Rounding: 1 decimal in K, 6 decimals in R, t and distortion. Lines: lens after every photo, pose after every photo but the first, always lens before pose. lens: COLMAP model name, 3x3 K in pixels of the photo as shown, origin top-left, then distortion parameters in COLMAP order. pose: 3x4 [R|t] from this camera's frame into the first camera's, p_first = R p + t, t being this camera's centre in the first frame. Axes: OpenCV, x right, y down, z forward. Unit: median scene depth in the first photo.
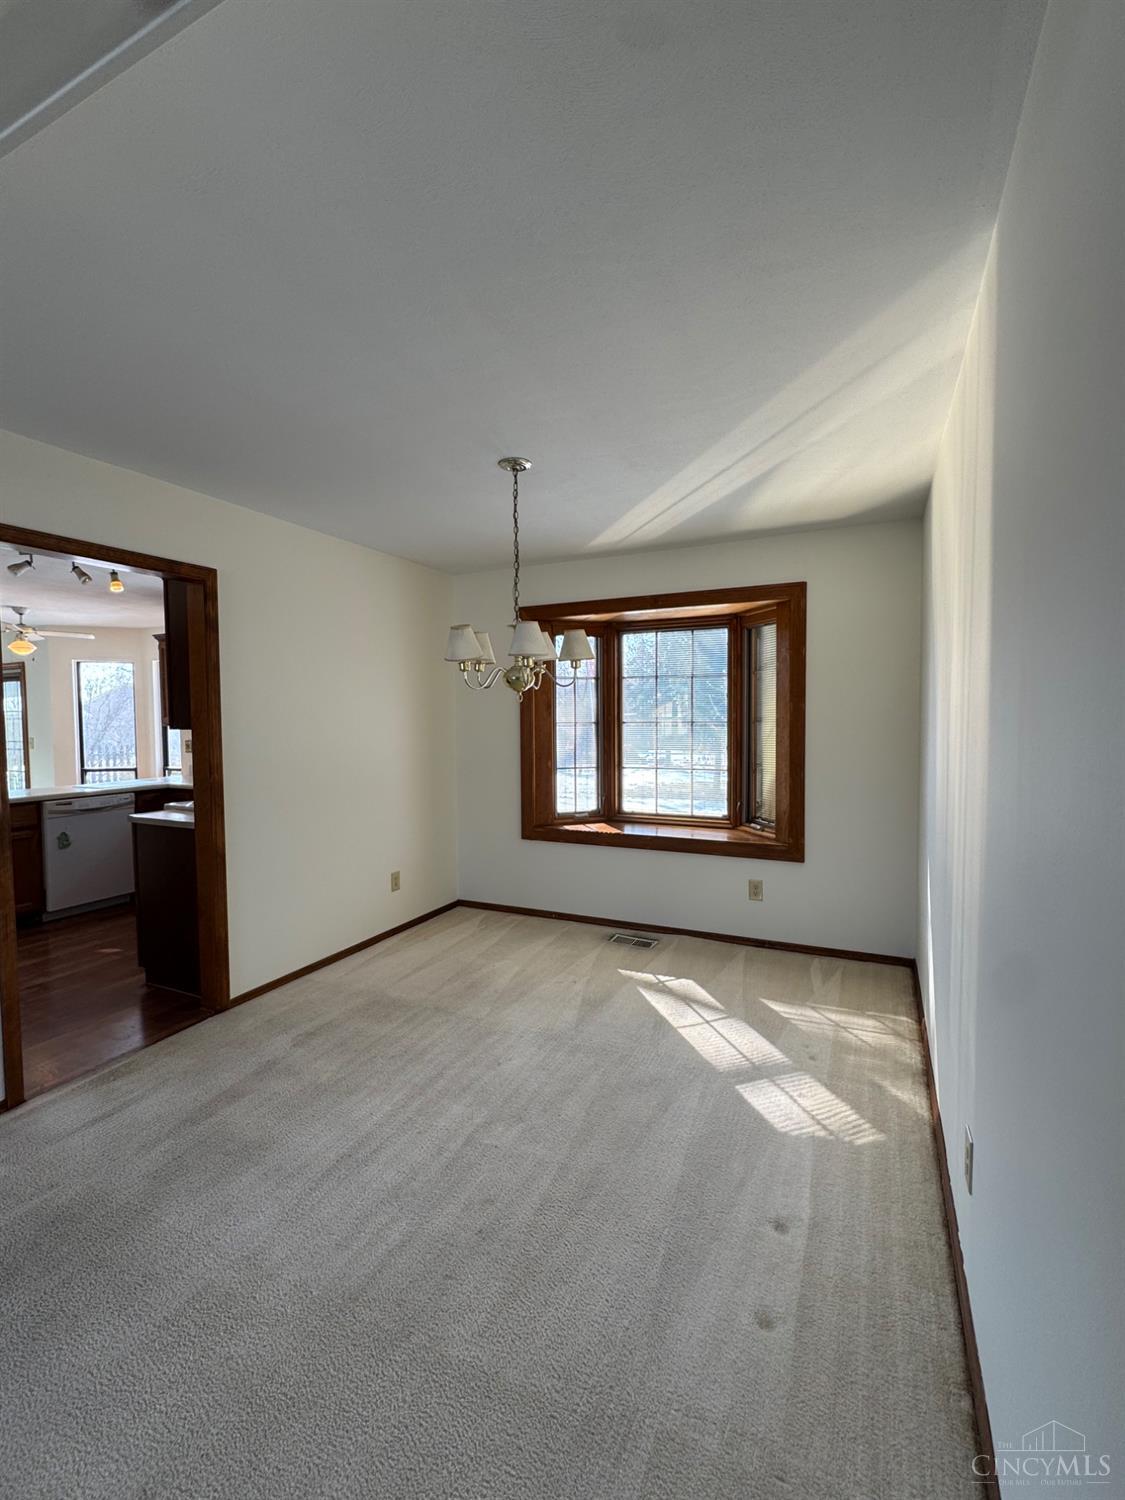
lens RADIAL K [[658.5, 0, 562.5], [0, 658.5, 750.0], [0, 0, 1]] dist [-0.004026, 0.000183]
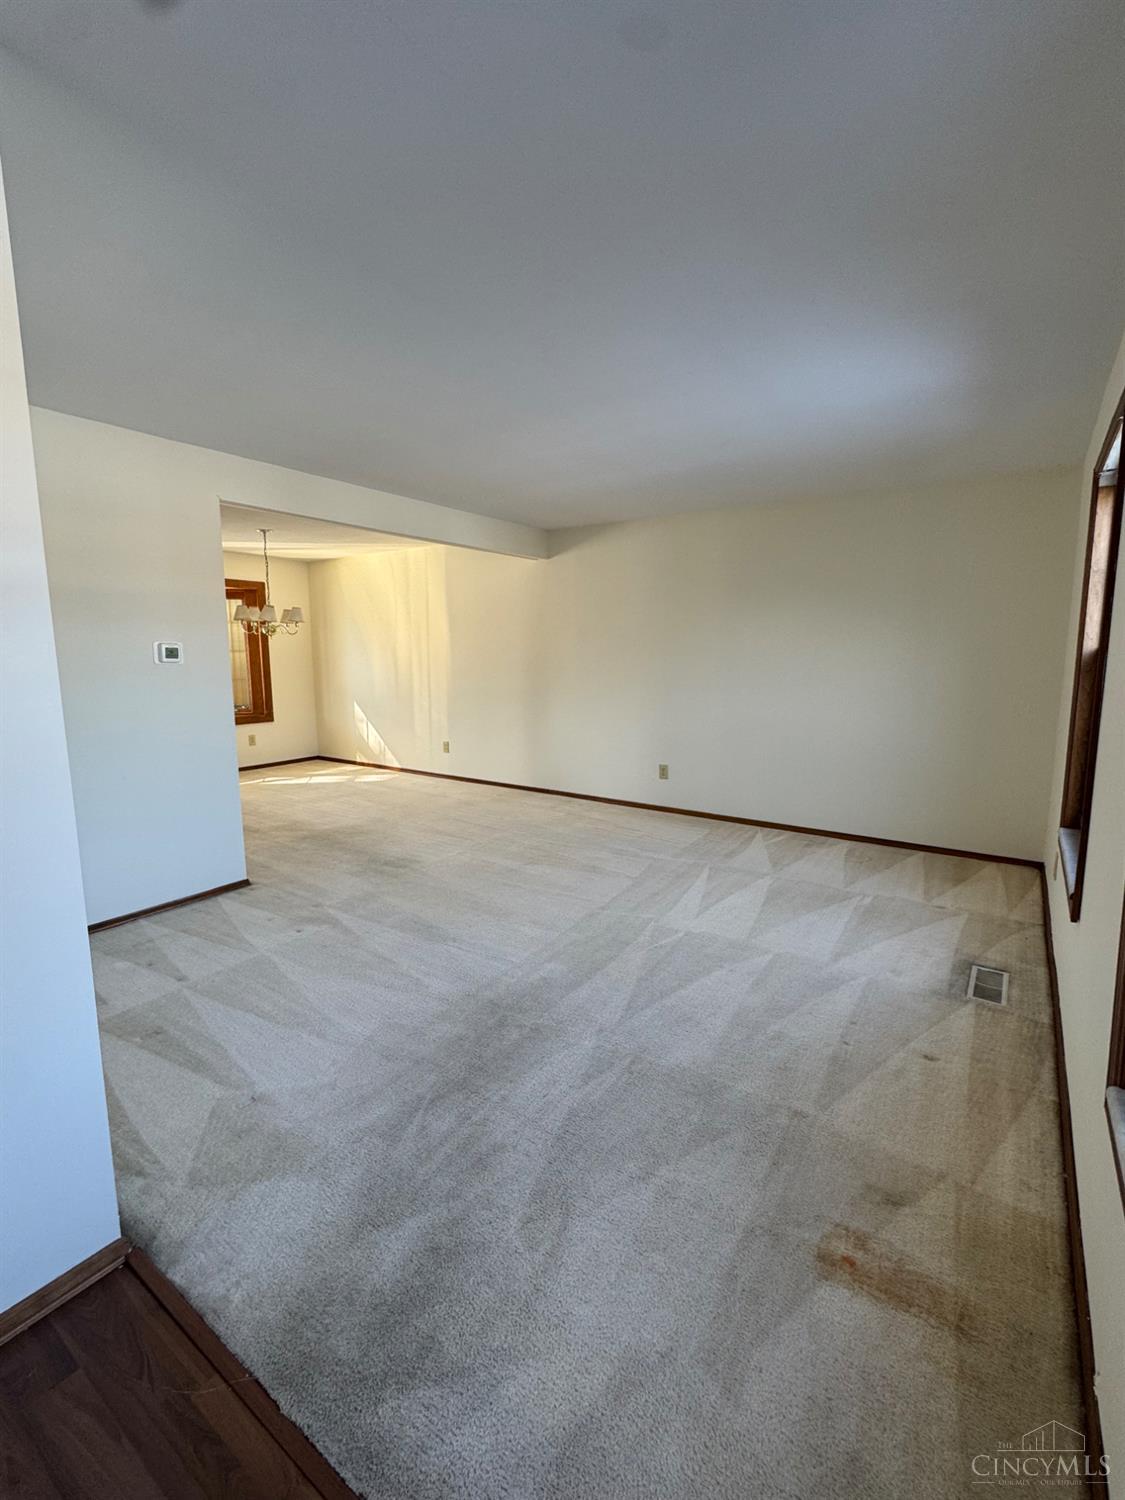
lens RADIAL K [[675.8, 0, 562.5], [0, 675.8, 750.0], [0, 0, 1]] dist [-0.041707, 0.000035]
pose [[0.147461, -0.132884, 0.980101, -1.422775], [0.050985, 0.990637, 0.126641, 0.037515], [-0.987753, 0.031296, 0.152855, -0.188275]]
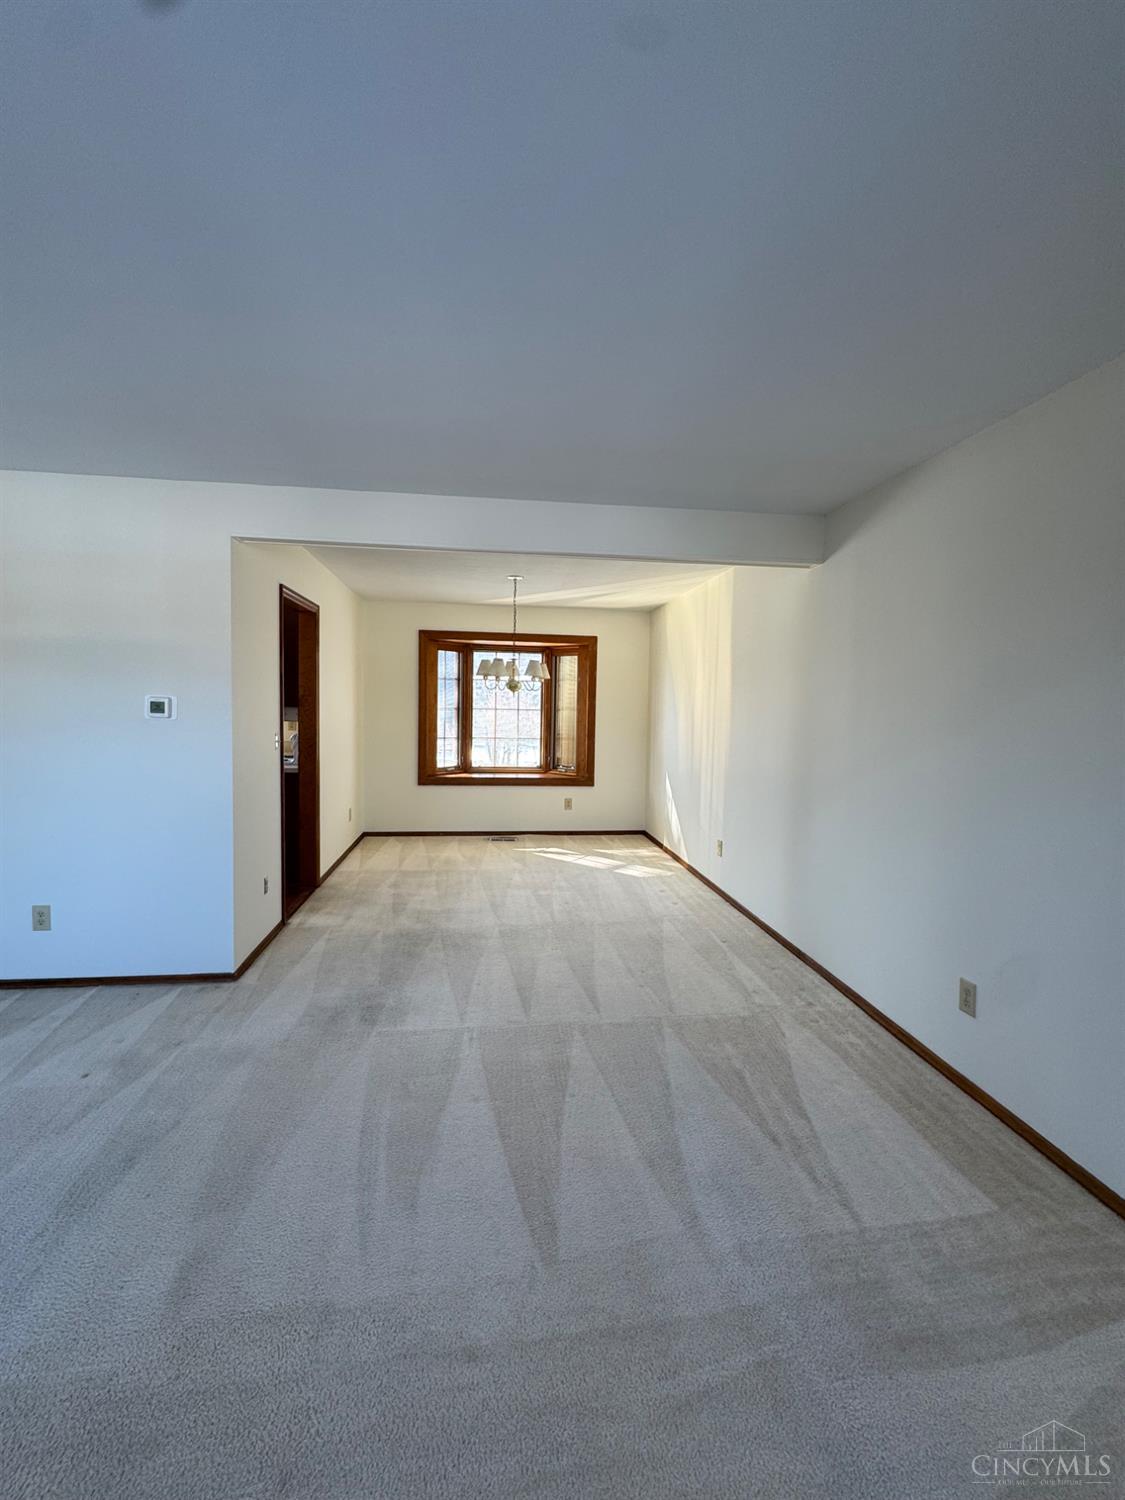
lens RADIAL K [[658.5, 0, 562.5], [0, 658.5, 750.0], [0, 0, 1]] dist [-0.004026, 0.000183]
pose [[0.839314, -0.009063, 0.543572, -0.662153], [0.000546, 0.999875, 0.015827, 0.035361], [-0.543647, -0.012987, 0.839213, -0.476650]]
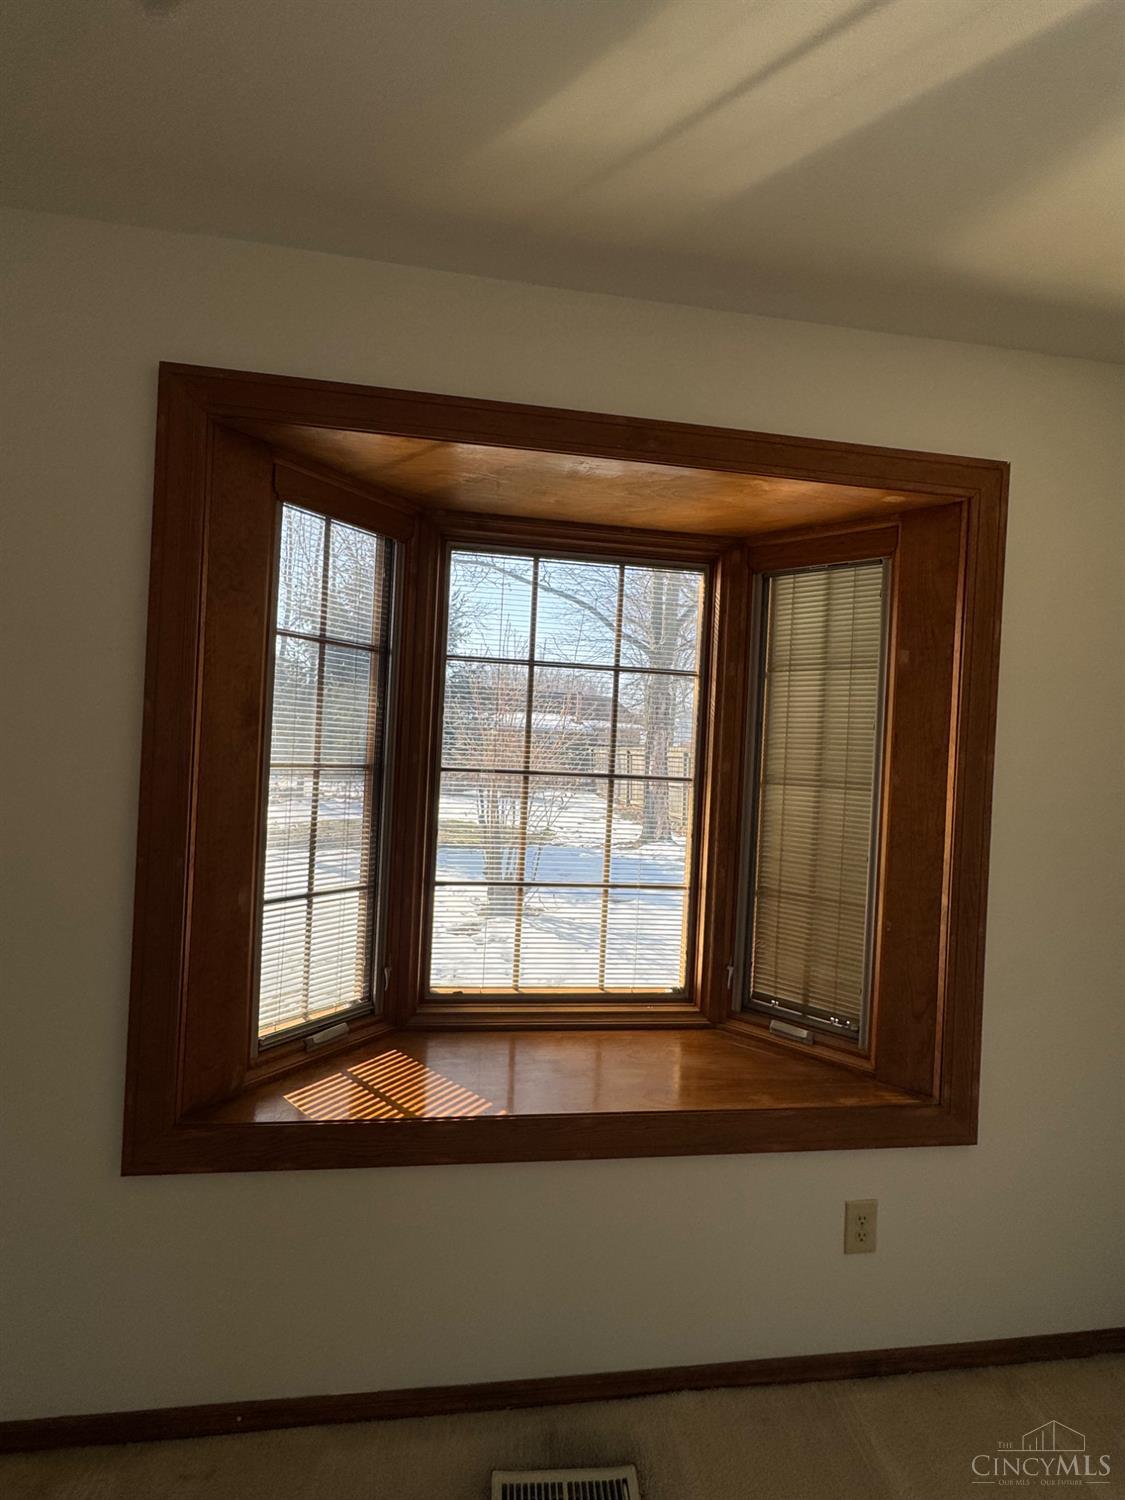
lens RADIAL K [[658.5, 0, 562.5], [0, 658.5, 750.0], [0, 0, 1]] dist [-0.004026, 0.000183]
pose [[0.833822, 0.046486, 0.550073, -0.075490], [-0.026031, 0.998651, -0.044935, -0.044070], [-0.551419, 0.023149, 0.833907, 0.726447]]
